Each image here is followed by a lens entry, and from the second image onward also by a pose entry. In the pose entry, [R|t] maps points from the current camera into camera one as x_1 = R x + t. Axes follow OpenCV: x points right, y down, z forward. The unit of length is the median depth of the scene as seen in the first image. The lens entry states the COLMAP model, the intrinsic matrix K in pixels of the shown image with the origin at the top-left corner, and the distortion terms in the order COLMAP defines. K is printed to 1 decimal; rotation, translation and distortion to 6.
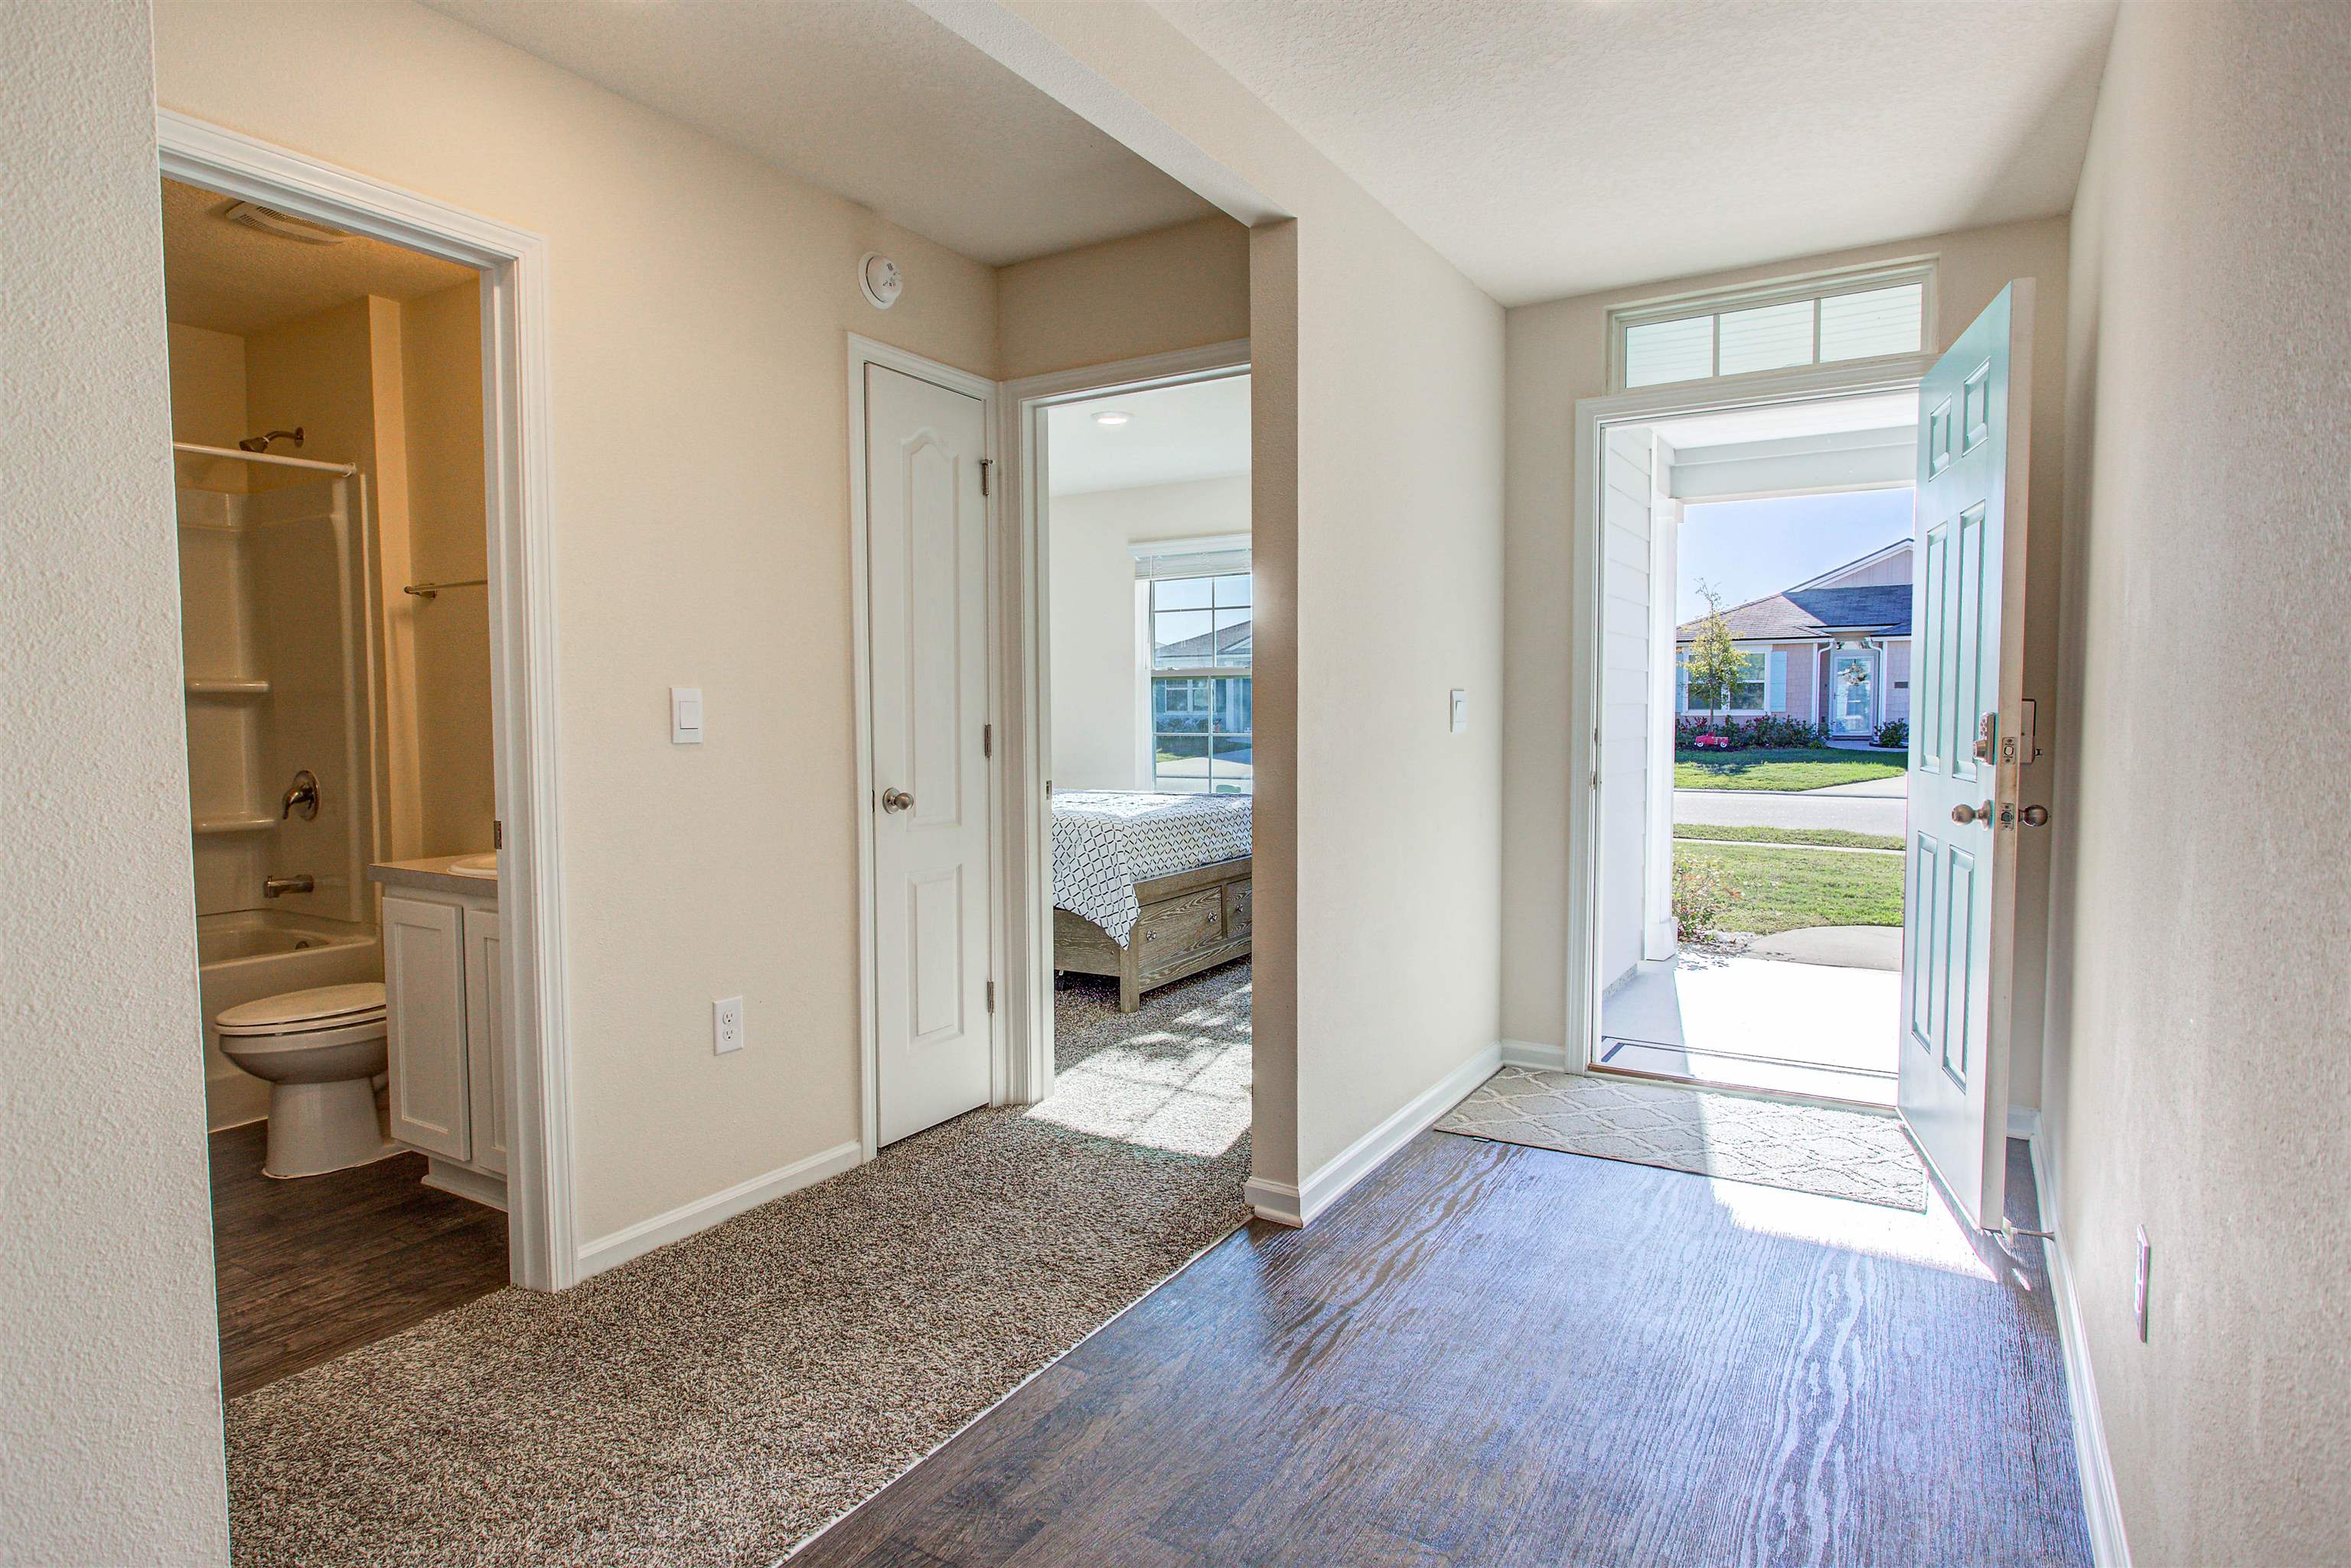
lens RADIAL K [[1209.1, 0, 1175.5], [0, 1209.1, 784.0], [0, 0, 1]] dist [-0.004158, 0.001269]
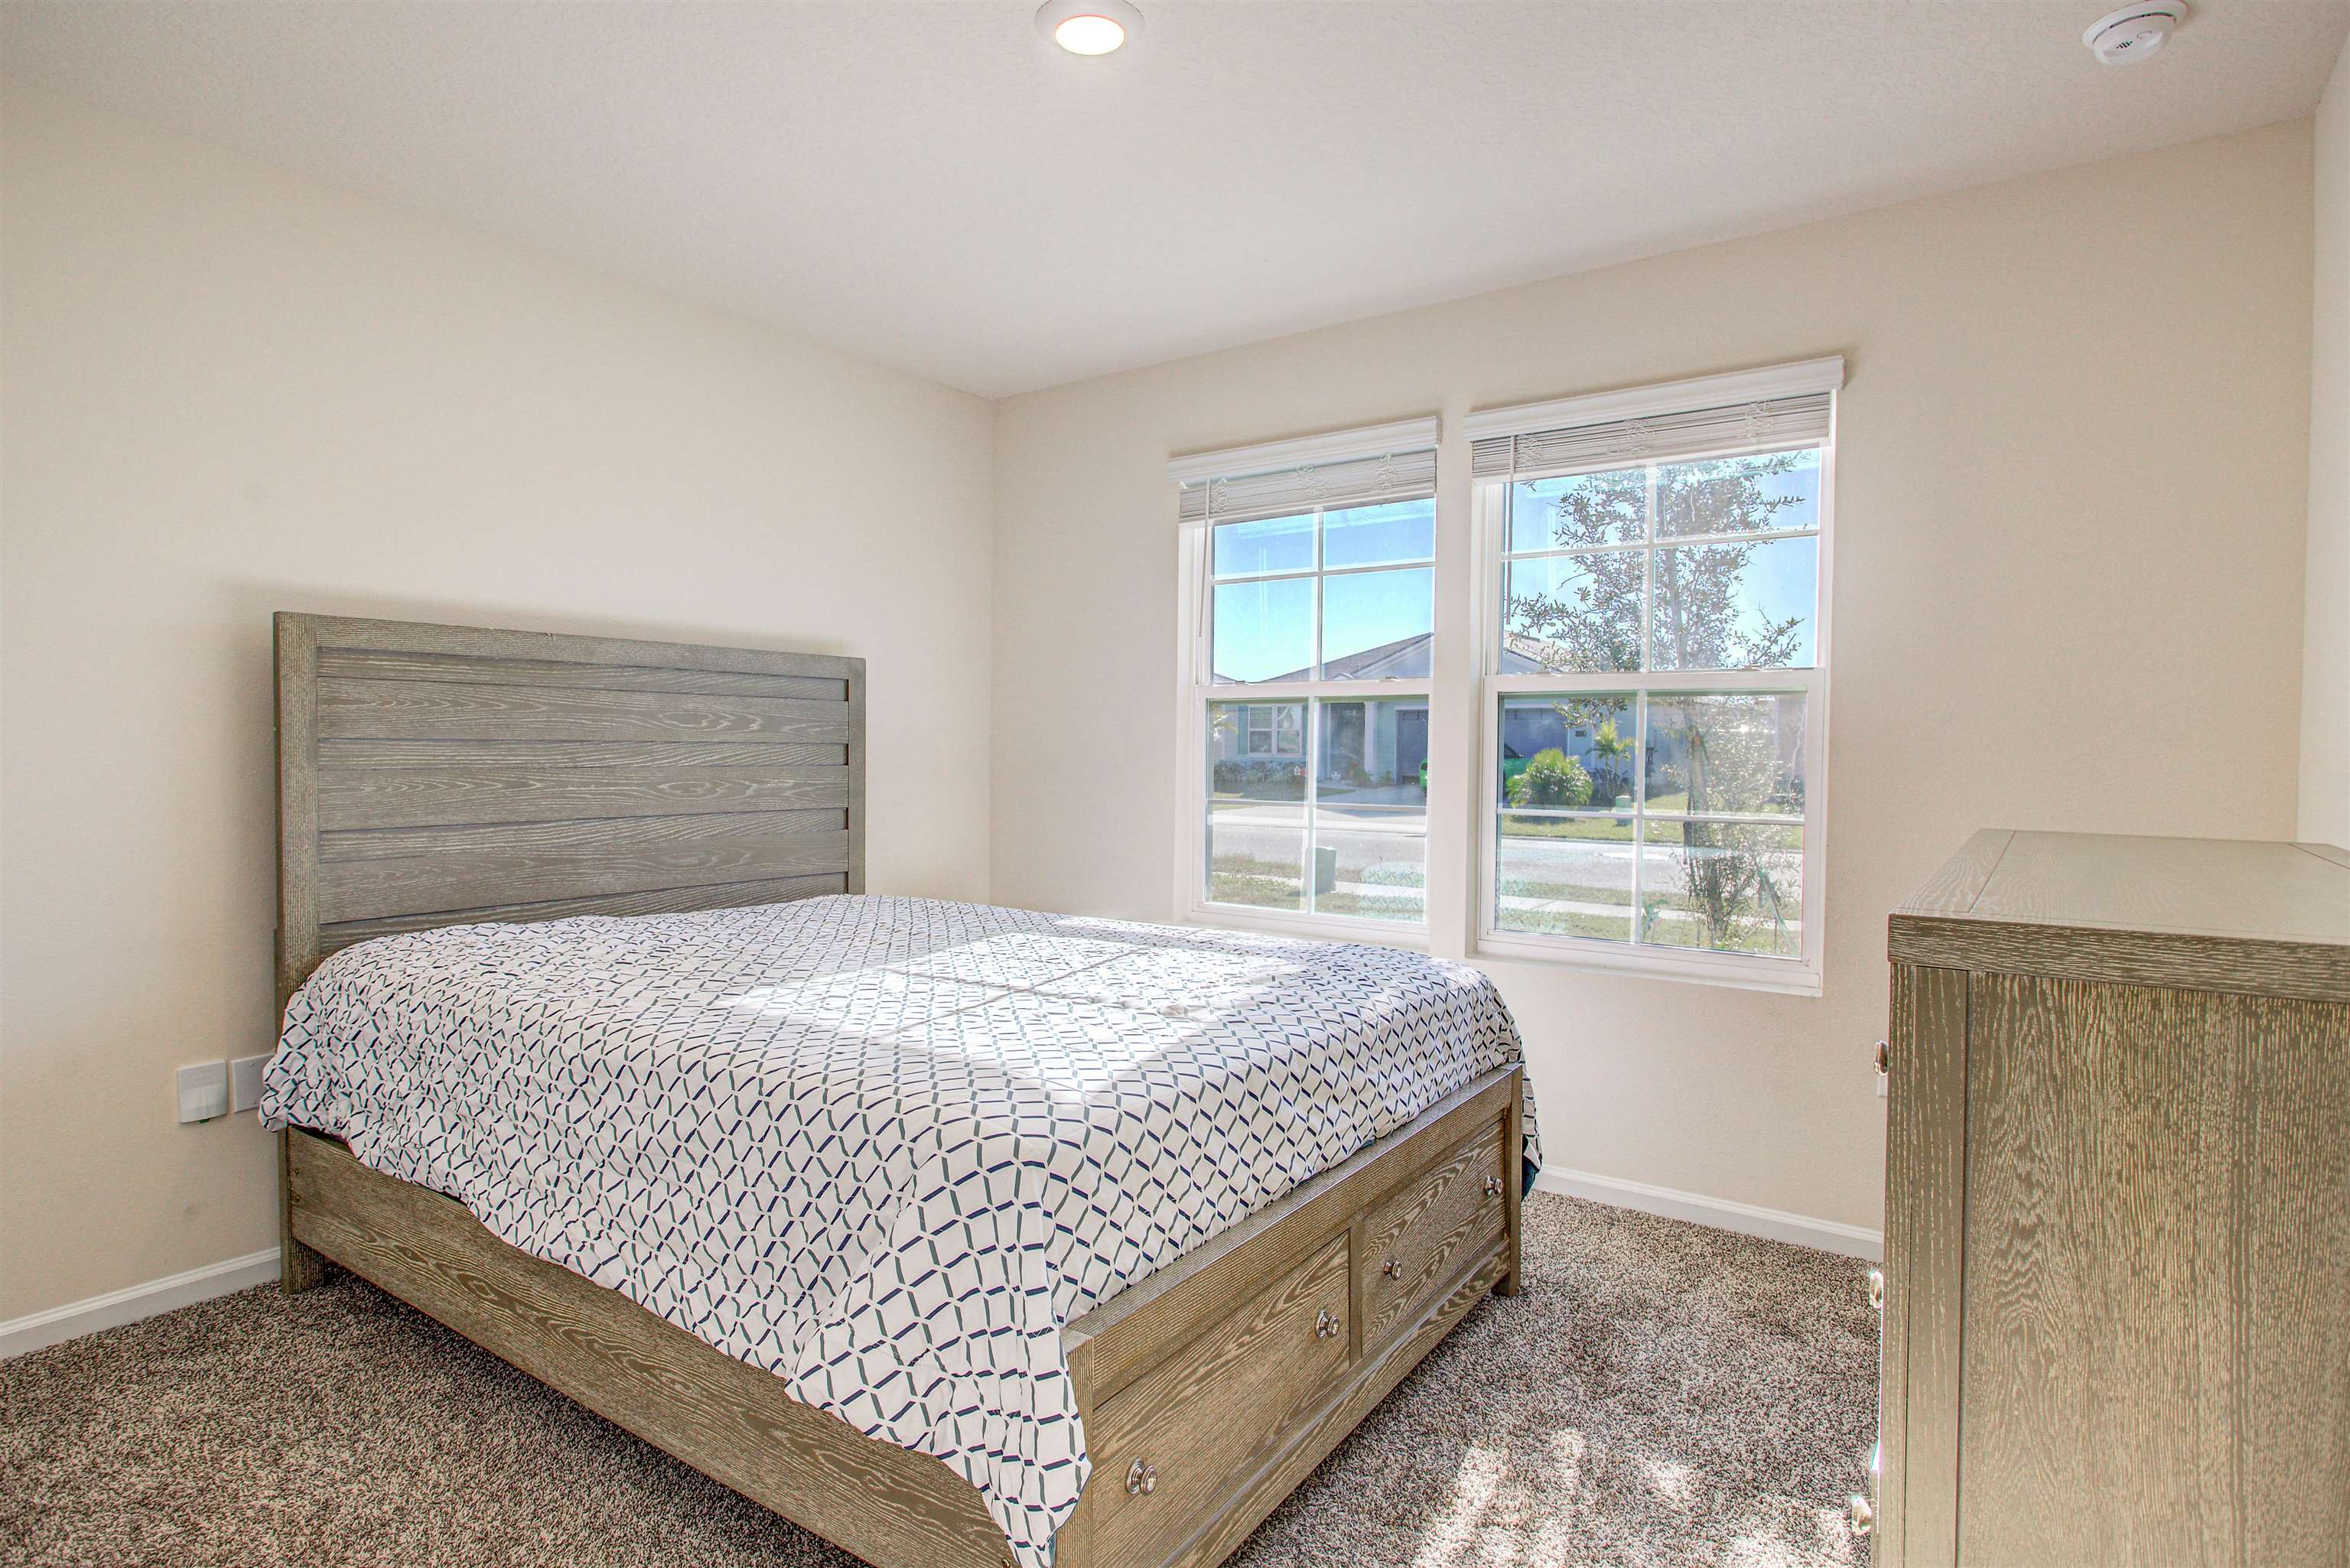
lens RADIAL K [[1208.5, 0, 1175.0], [0, 1208.5, 784.0], [0, 0, 1]] dist [-0.004158, 0.001269]
pose [[0.997466, 0.016472, -0.069208, 0.007291], [-0.018765, 0.999292, -0.032622, -0.043984], [0.068622, 0.033838, 0.997069, 0.637670]]
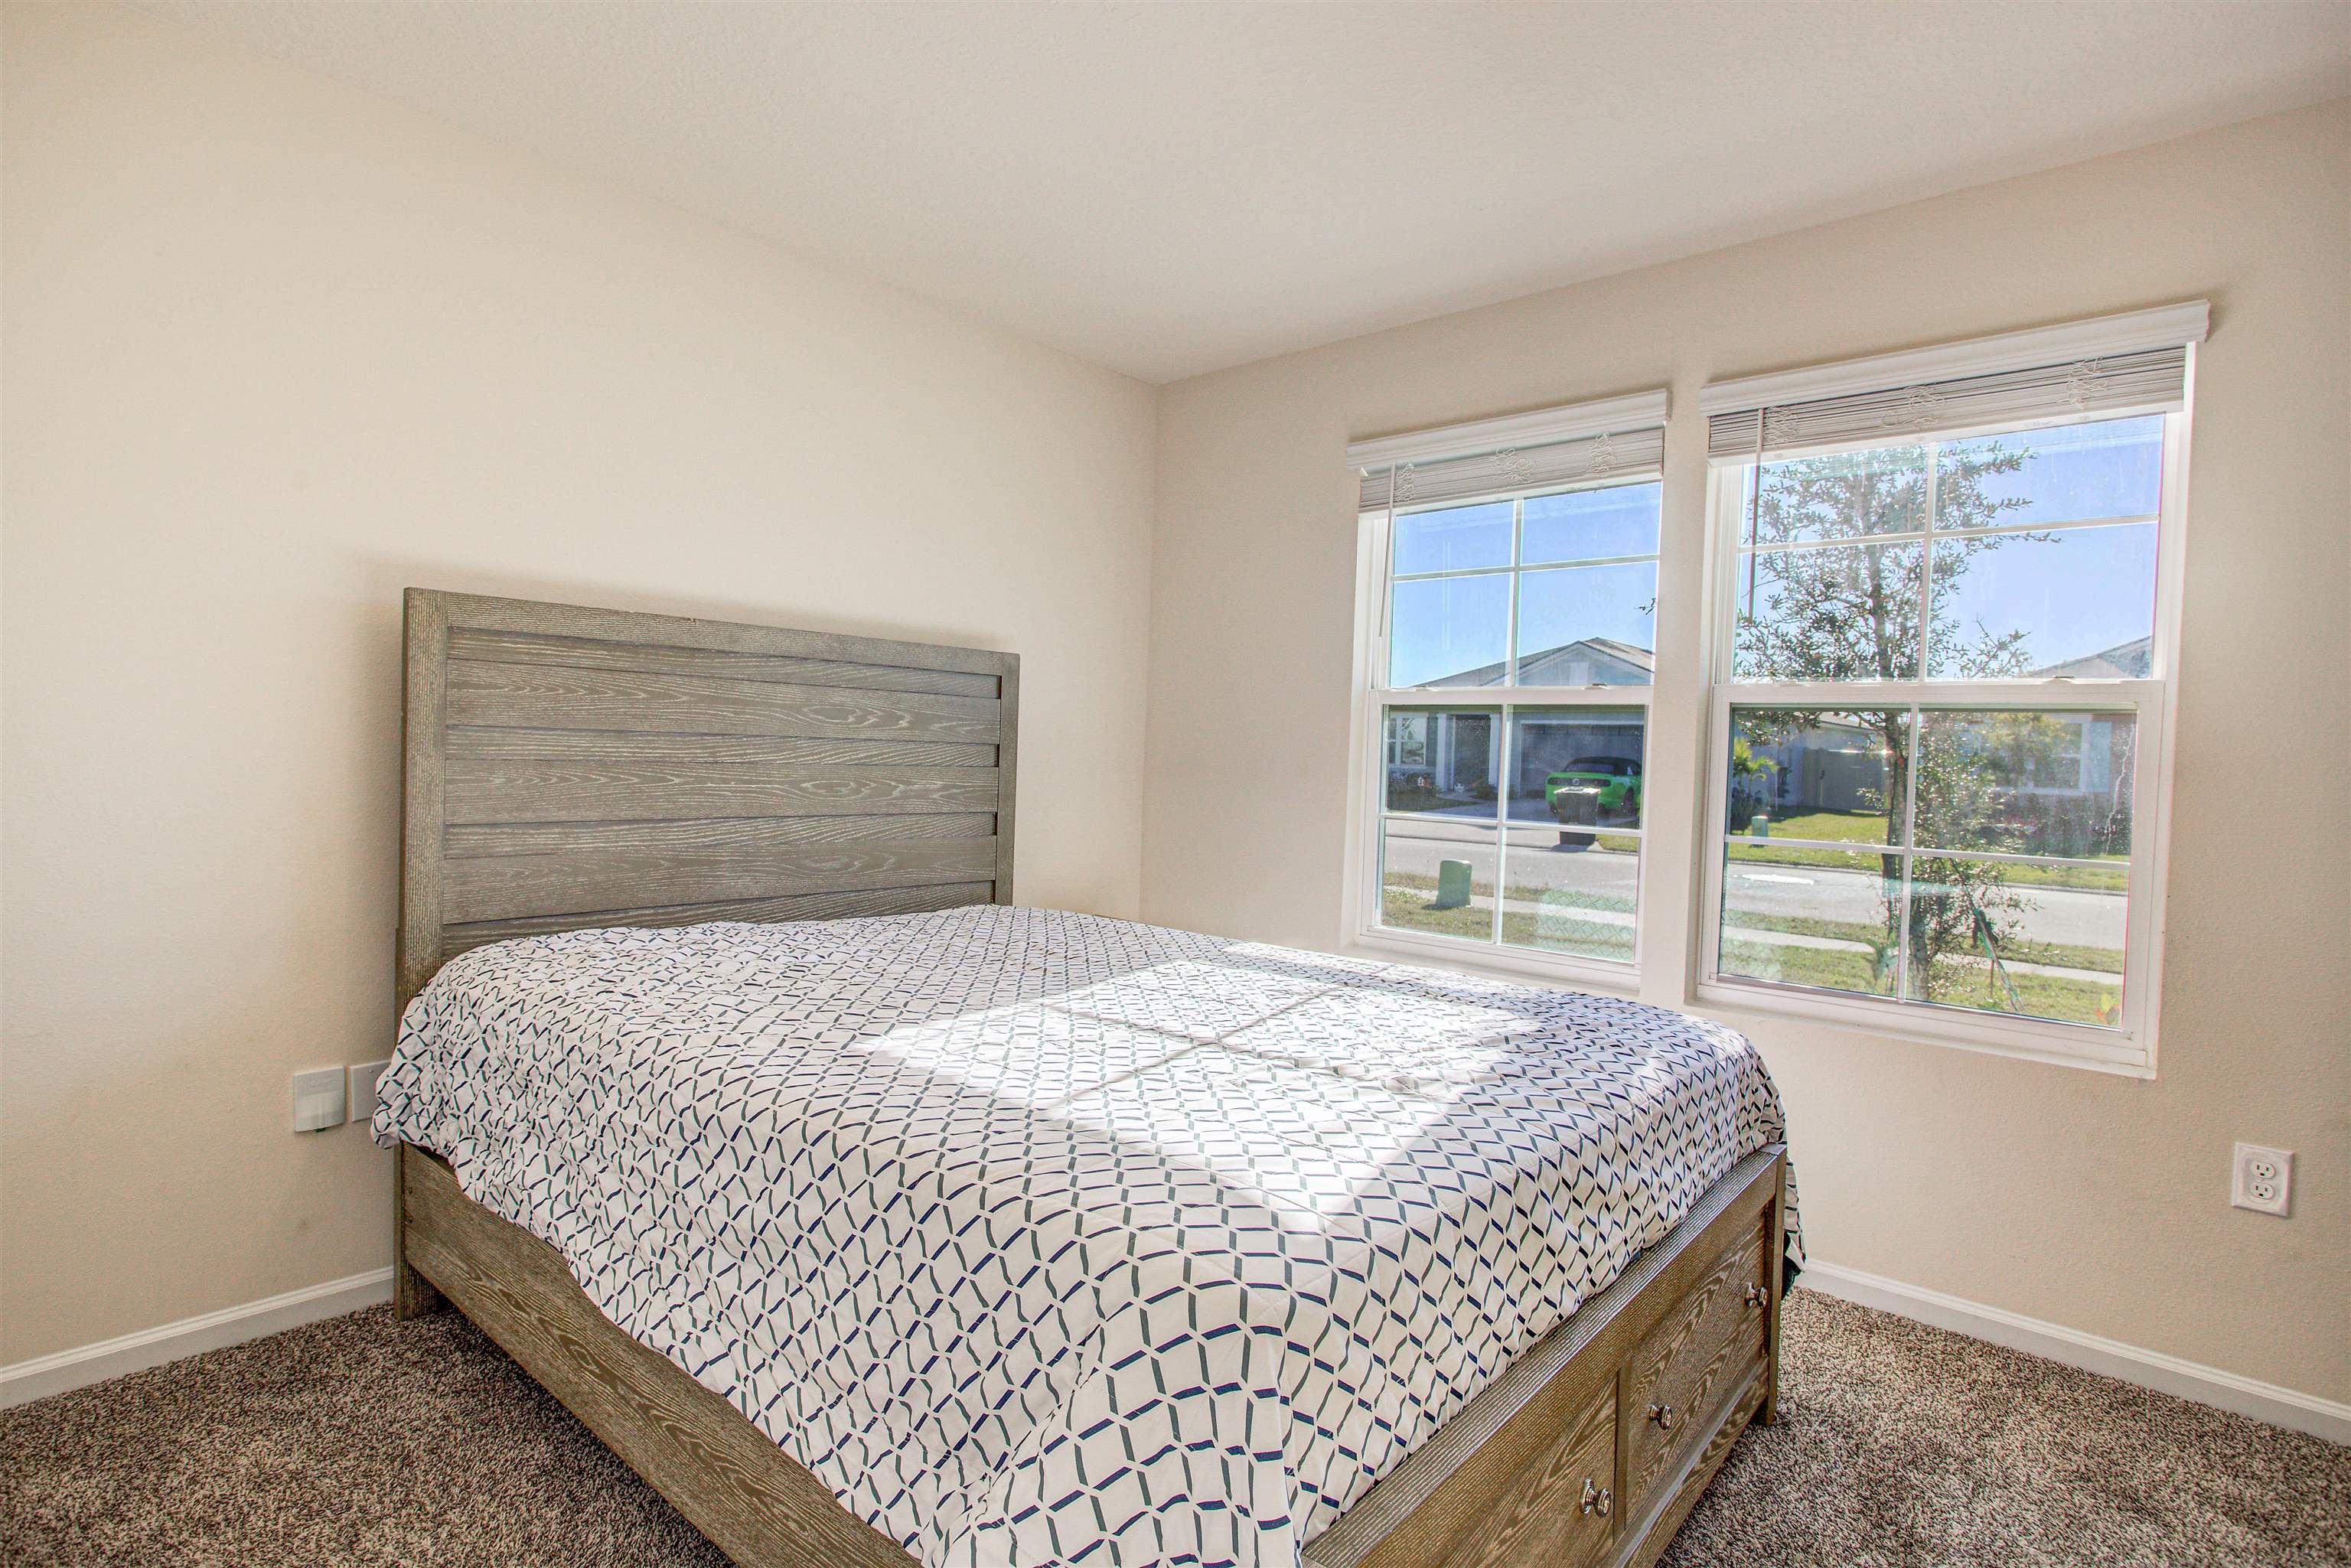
lens RADIAL K [[1168.1, 0, 1188.4], [0, 1168.1, 783.9], [0, 0, 1]] dist [-0.001310, -0.000493]
pose [[0.986069, 0.042793, -0.160736, -0.028597], [-0.048971, 0.998198, -0.034666, -0.048430], [0.158963, 0.042054, 0.986388, 0.718150]]
